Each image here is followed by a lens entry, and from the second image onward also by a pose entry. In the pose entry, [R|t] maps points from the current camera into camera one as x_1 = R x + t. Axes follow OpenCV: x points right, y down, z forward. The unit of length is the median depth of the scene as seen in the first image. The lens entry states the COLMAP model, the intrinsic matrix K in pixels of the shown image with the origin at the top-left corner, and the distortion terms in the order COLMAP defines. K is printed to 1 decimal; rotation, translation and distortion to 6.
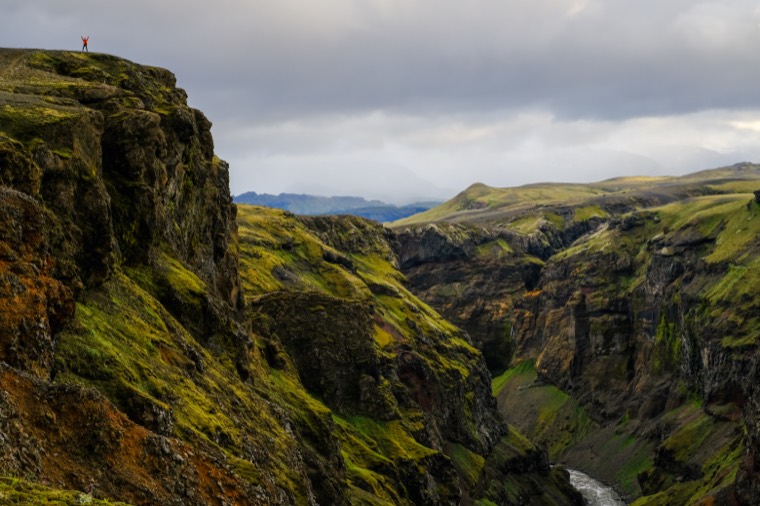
lens RADIAL K [[1181.1, 0, 379.2], [0, 1181.1, 254.1], [0, 0, 1]] dist [-0.023093, 0.000000]
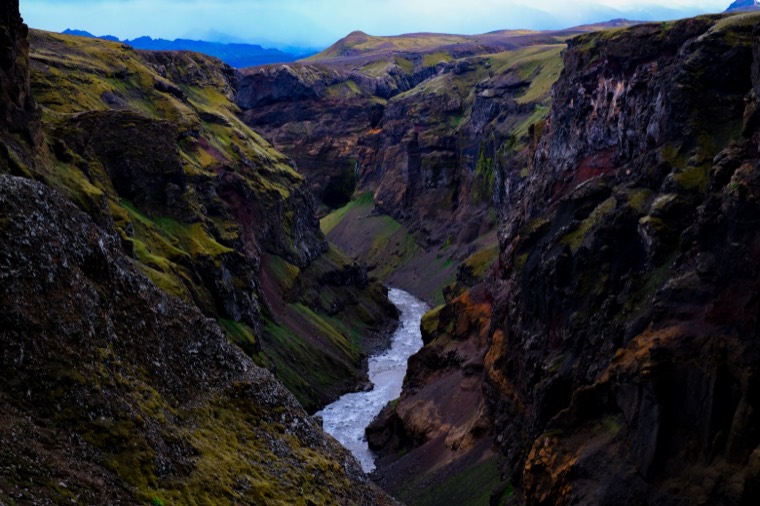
lens RADIAL K [[1181.1, 0, 380.7], [0, 1181.1, 251.4], [0, 0, 1]] dist [-0.023093, 0.000000]
pose [[0.996336, 0.012507, 0.084604, 0.063137], [-0.022780, 0.992321, 0.121572, 0.014806], [-0.082433, -0.123054, 0.988970, -0.115227]]
